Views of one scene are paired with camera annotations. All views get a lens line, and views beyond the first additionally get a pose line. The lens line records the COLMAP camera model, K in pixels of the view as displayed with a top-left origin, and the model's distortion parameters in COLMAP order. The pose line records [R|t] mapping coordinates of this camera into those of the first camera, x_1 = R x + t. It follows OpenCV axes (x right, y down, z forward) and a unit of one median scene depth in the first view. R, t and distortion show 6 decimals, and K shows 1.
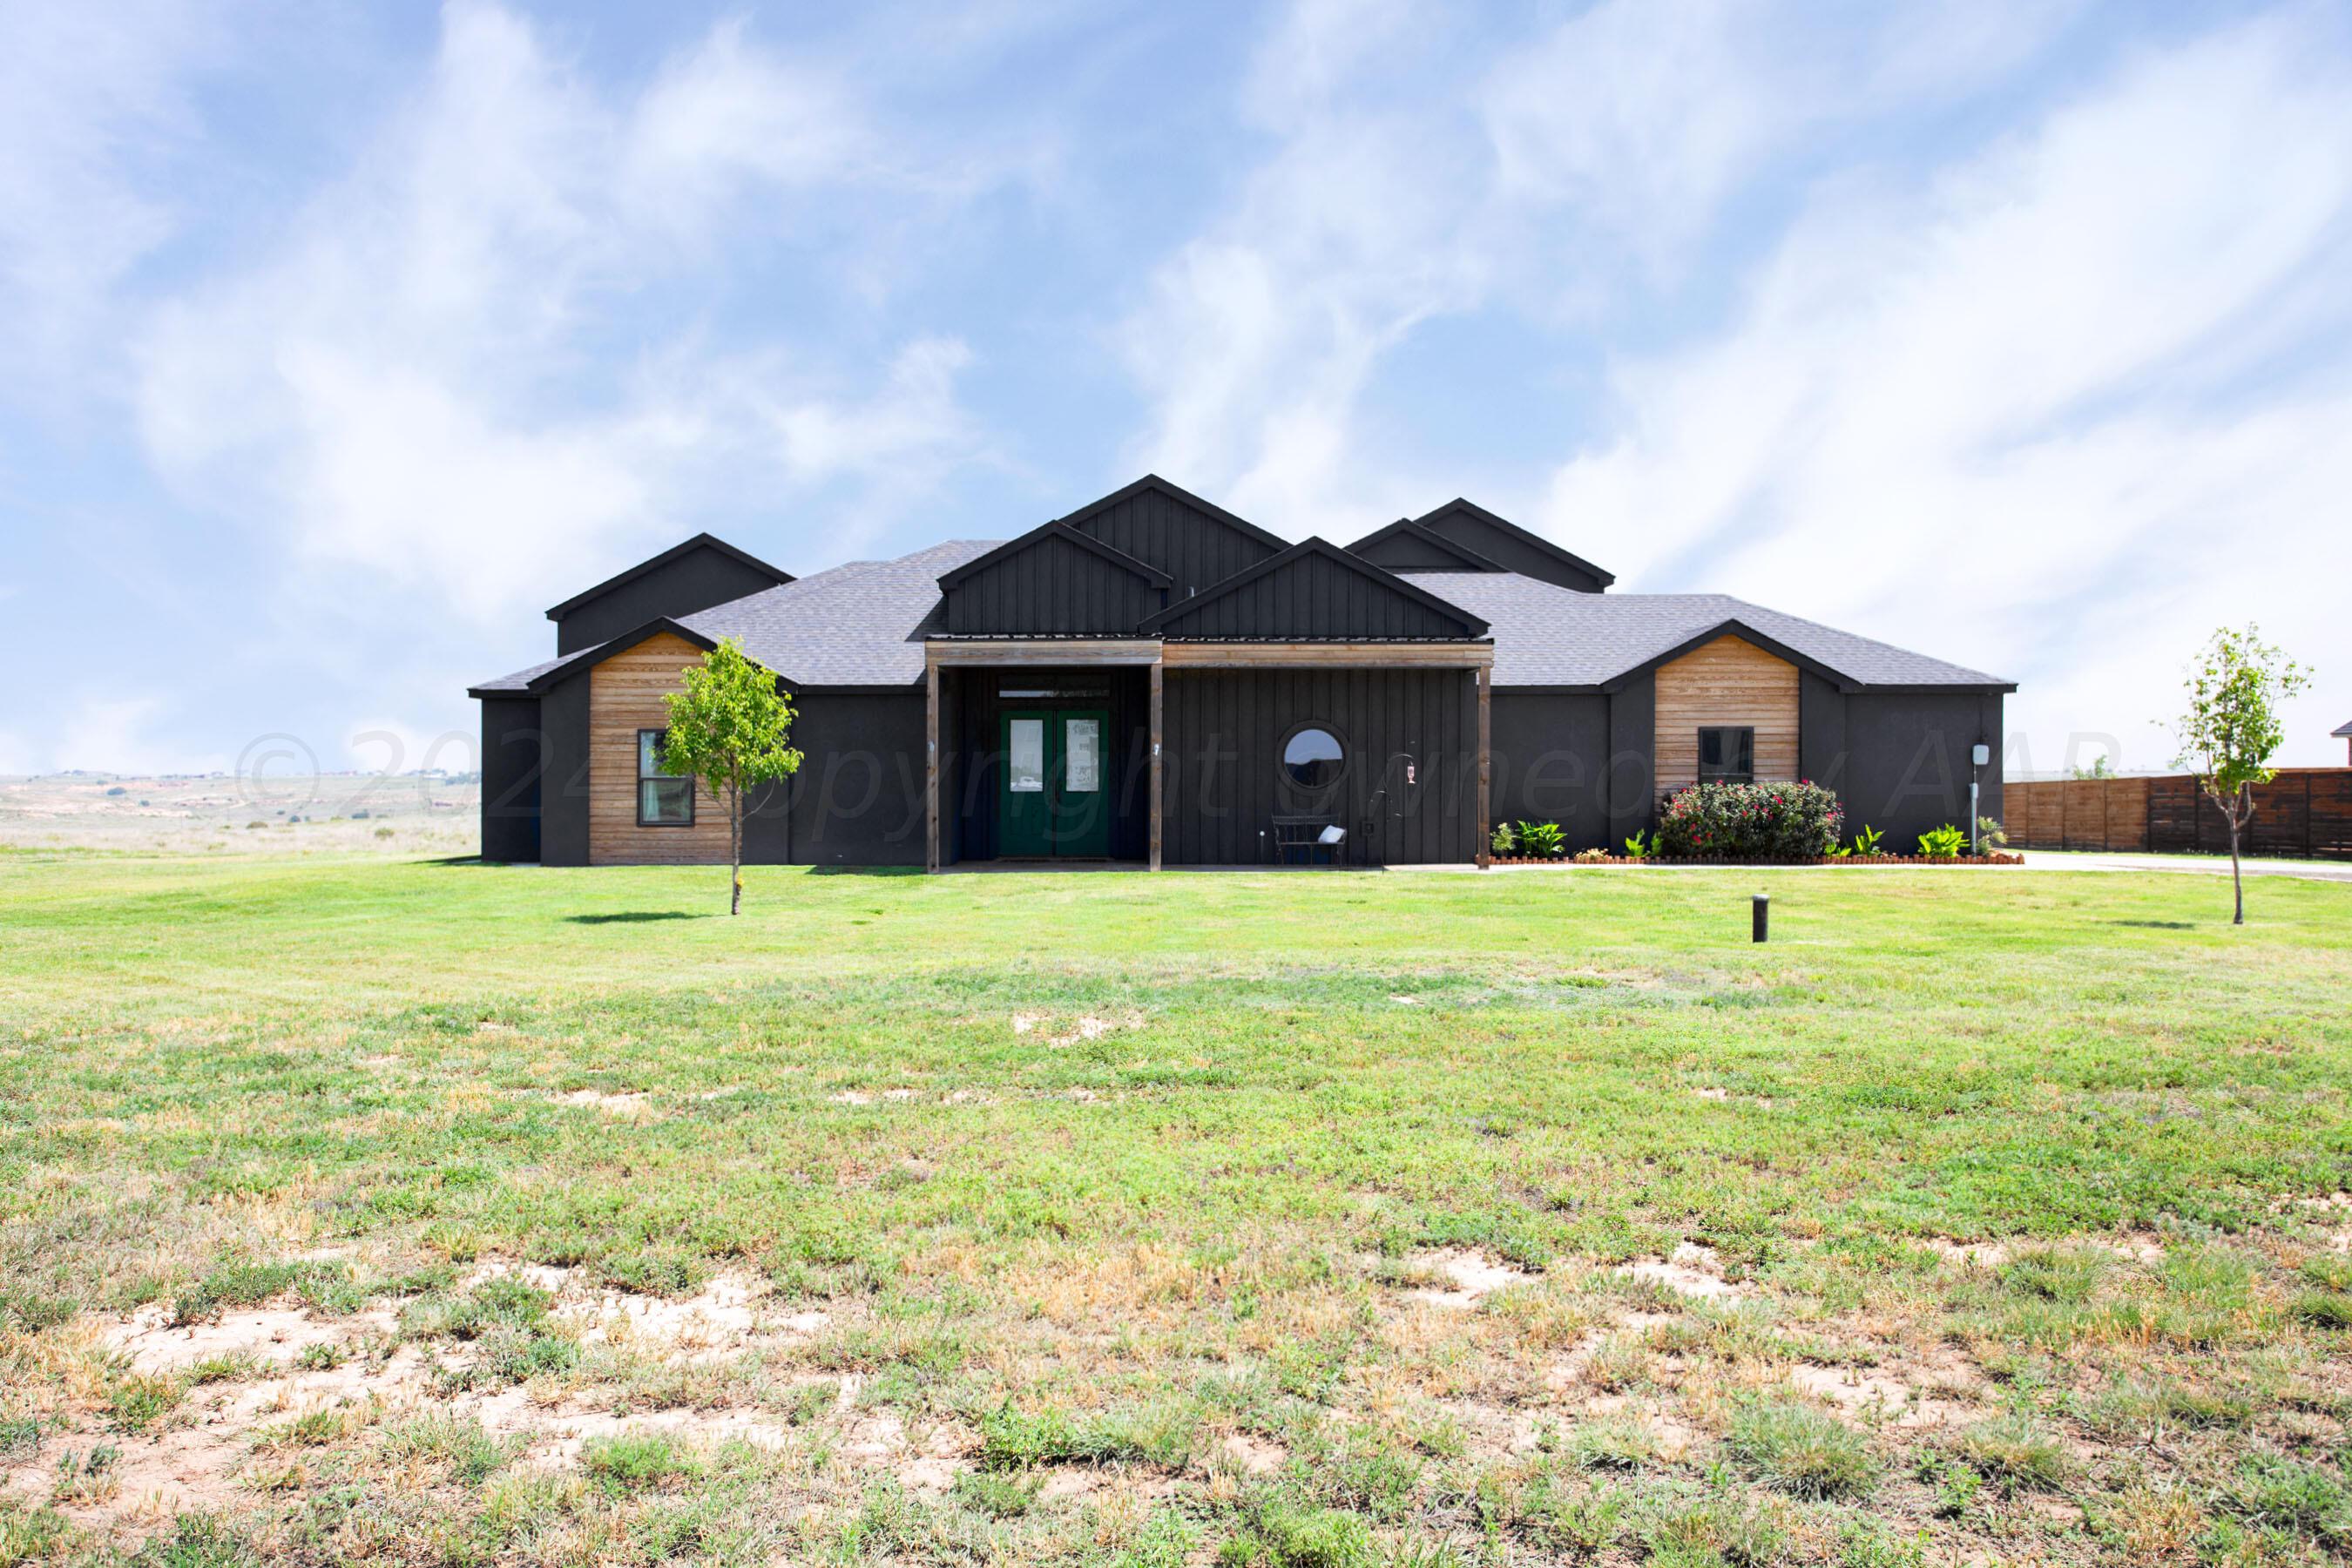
lens RADIAL K [[2027.8, 0, 1161.2], [0, 2027.8, 783.7], [0, 0, 1]] dist [0.058763, 0.002731]
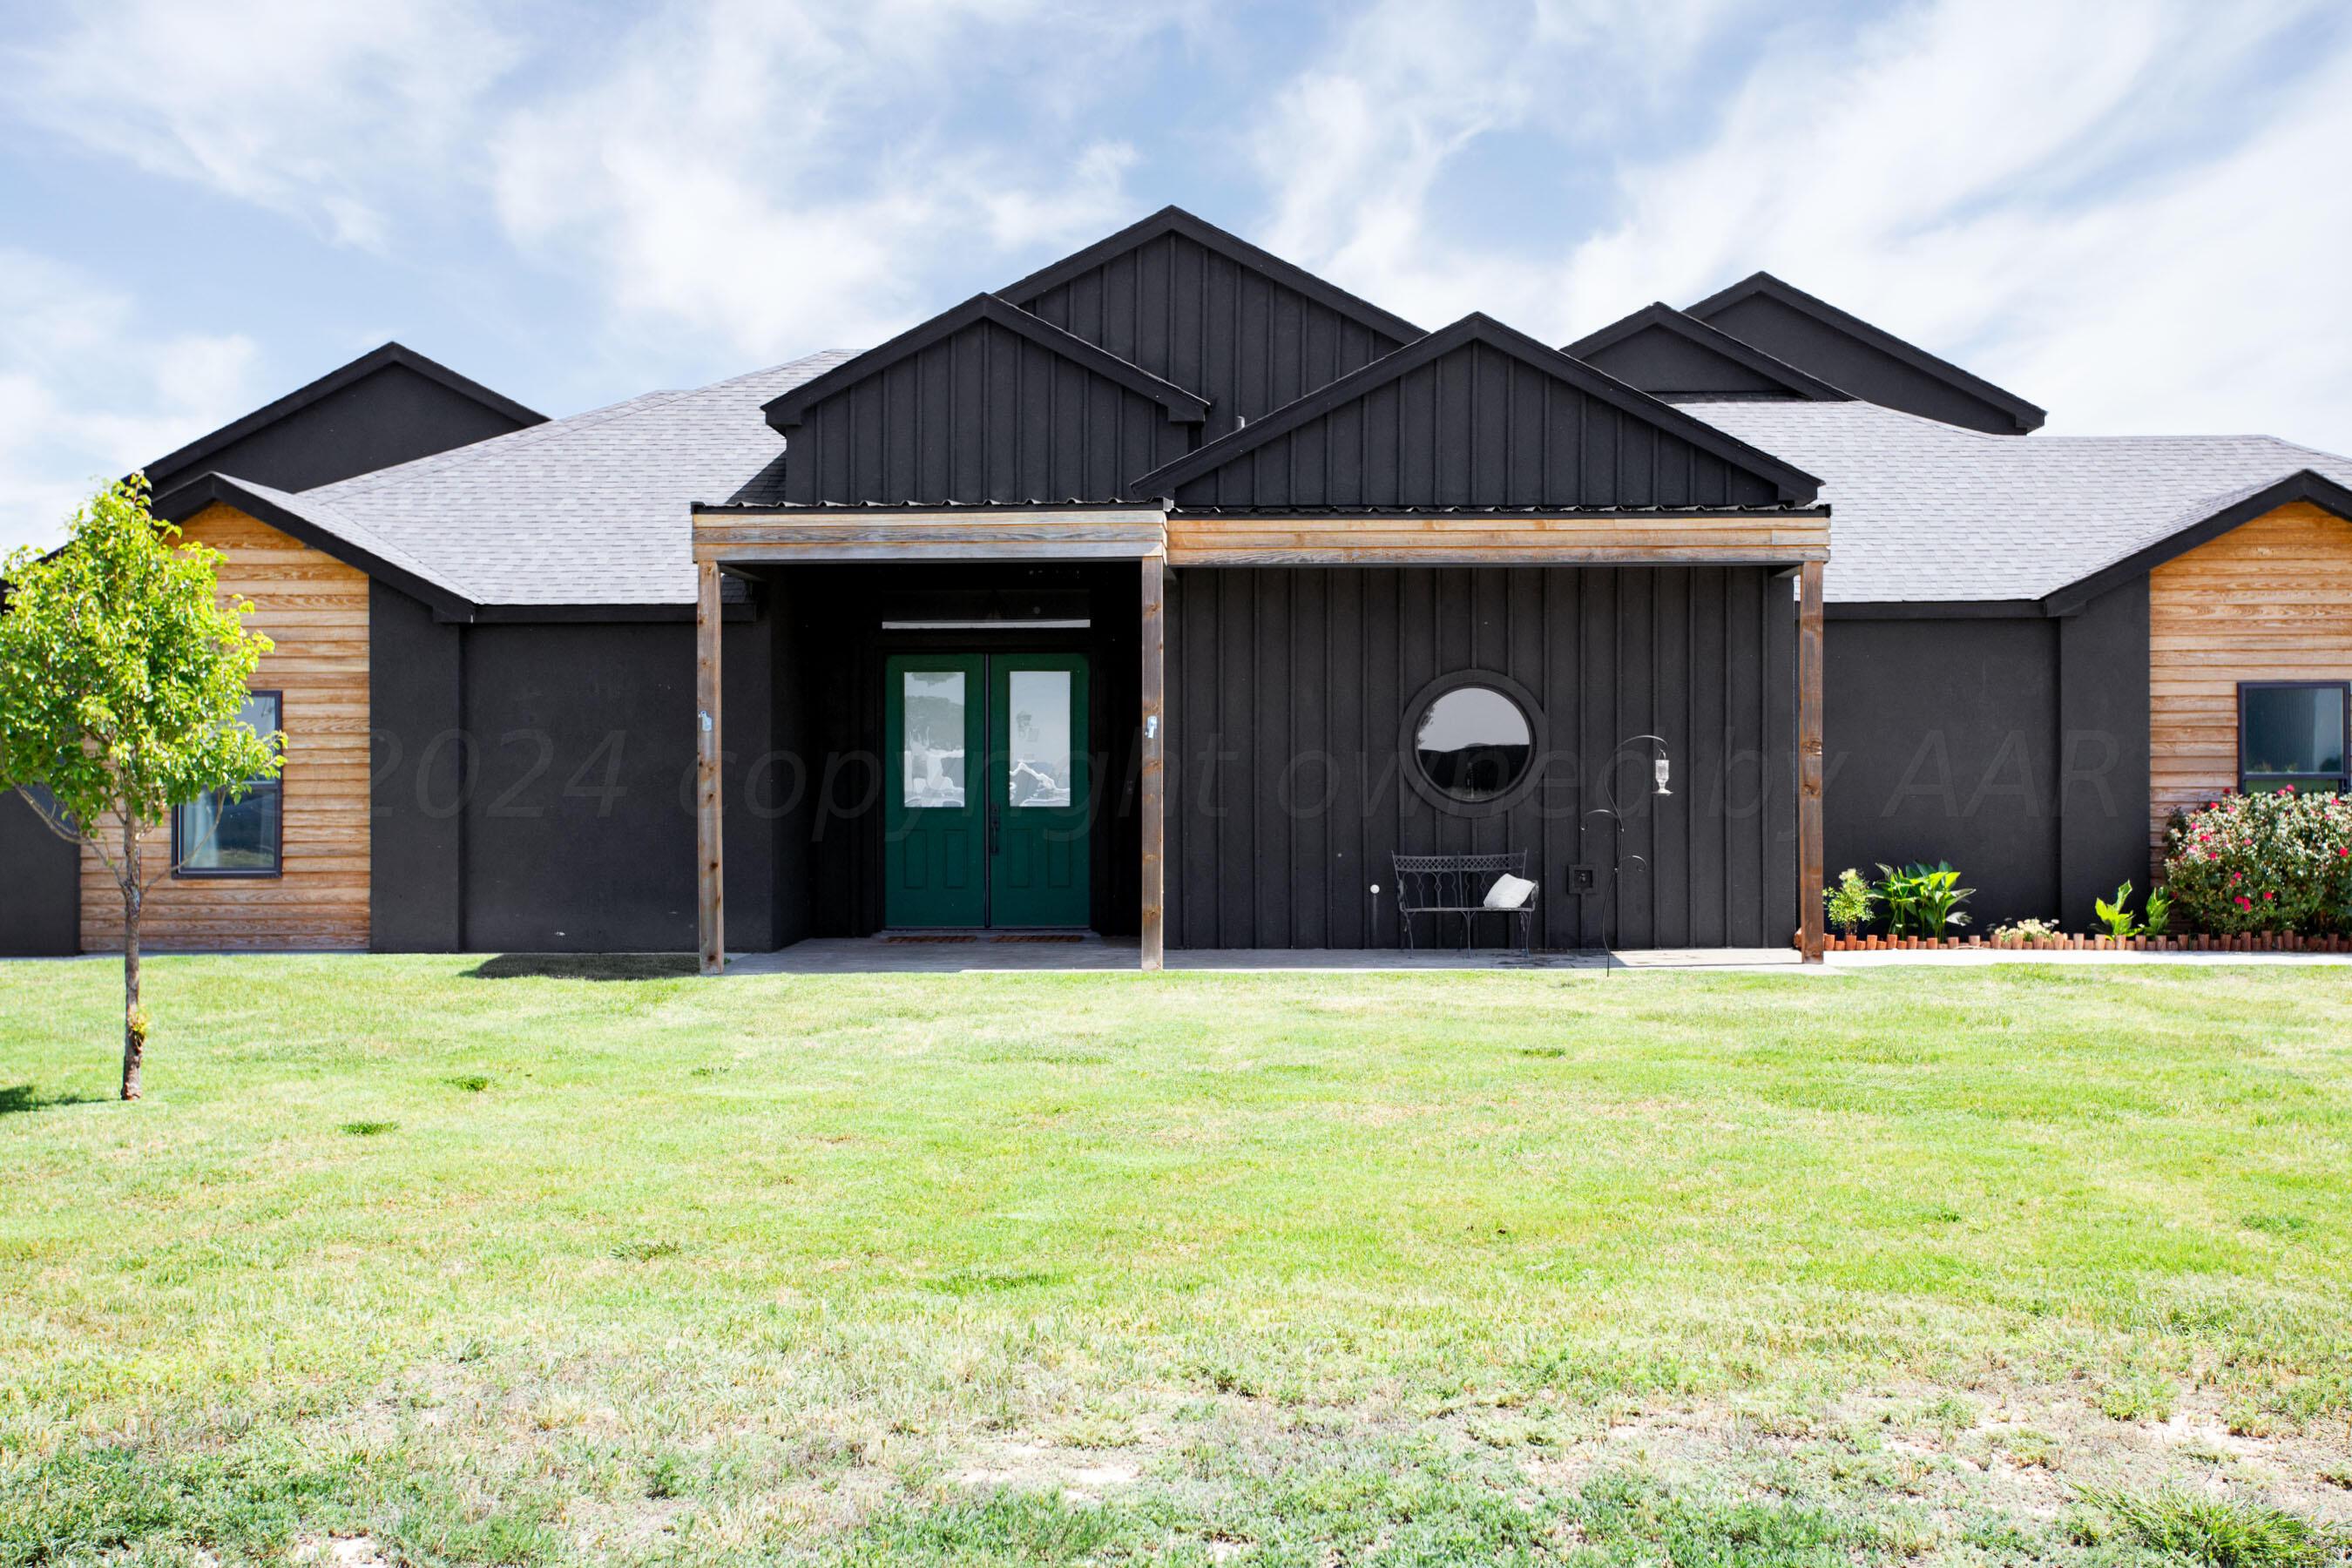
lens RADIAL K [[2747.5, 0, 1188.0], [0, 2747.5, 743.3], [0, 0, 1]] dist [0.107503, 0.000000]
pose [[0.998402, -0.001787, -0.056474, 0.041343], [0.001122, 0.999930, -0.011808, -0.004392], [0.056491, 0.011726, 0.998334, 0.294446]]
